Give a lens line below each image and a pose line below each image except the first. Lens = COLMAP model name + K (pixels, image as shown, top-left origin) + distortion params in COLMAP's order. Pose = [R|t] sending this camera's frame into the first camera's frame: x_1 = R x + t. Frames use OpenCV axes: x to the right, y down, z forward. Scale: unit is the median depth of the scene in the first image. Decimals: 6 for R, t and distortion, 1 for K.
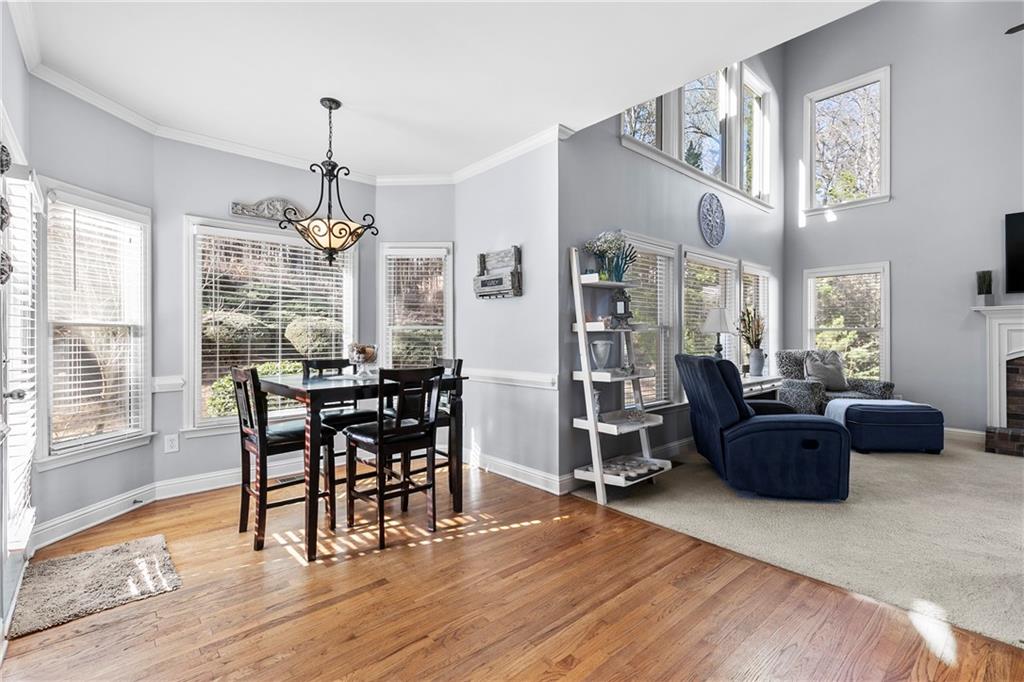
lens RADIAL K [[460.6, 0, 514.4], [0, 460.6, 335.9], [0, 0, 1]] dist [0.007483, -0.000913]
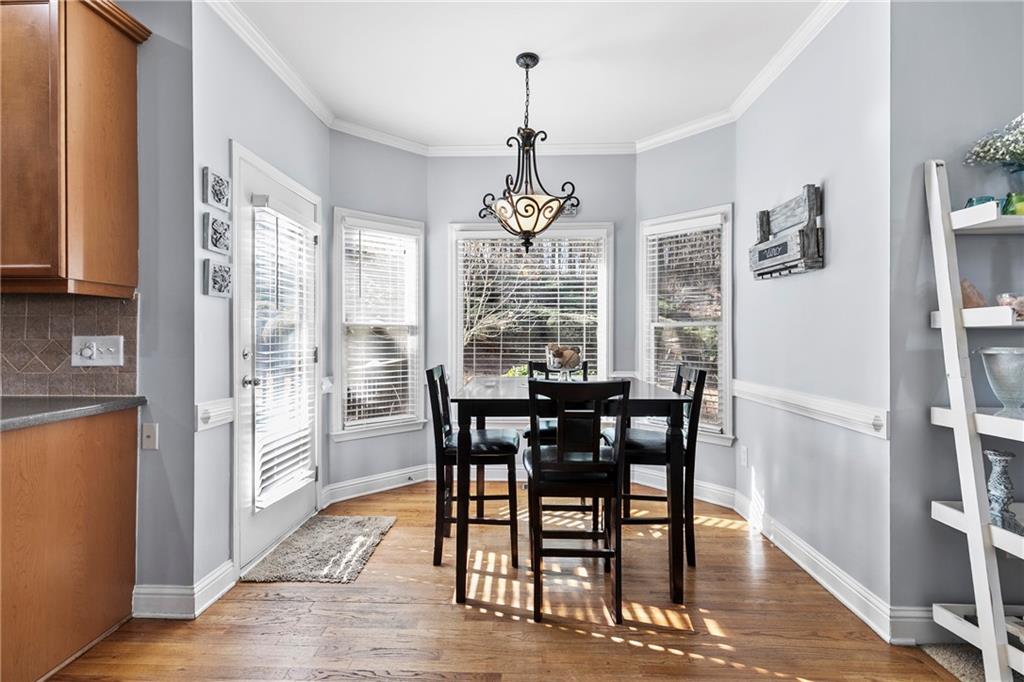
lens RADIAL K [[460.6, 0, 514.4], [0, 460.6, 335.9], [0, 0, 1]] dist [0.007483, -0.000913]
pose [[0.723489, 0.004177, -0.690324, 0.150568], [-0.001907, 0.999990, 0.004052, -0.001801], [0.690334, -0.001614, 0.723489, 0.327726]]
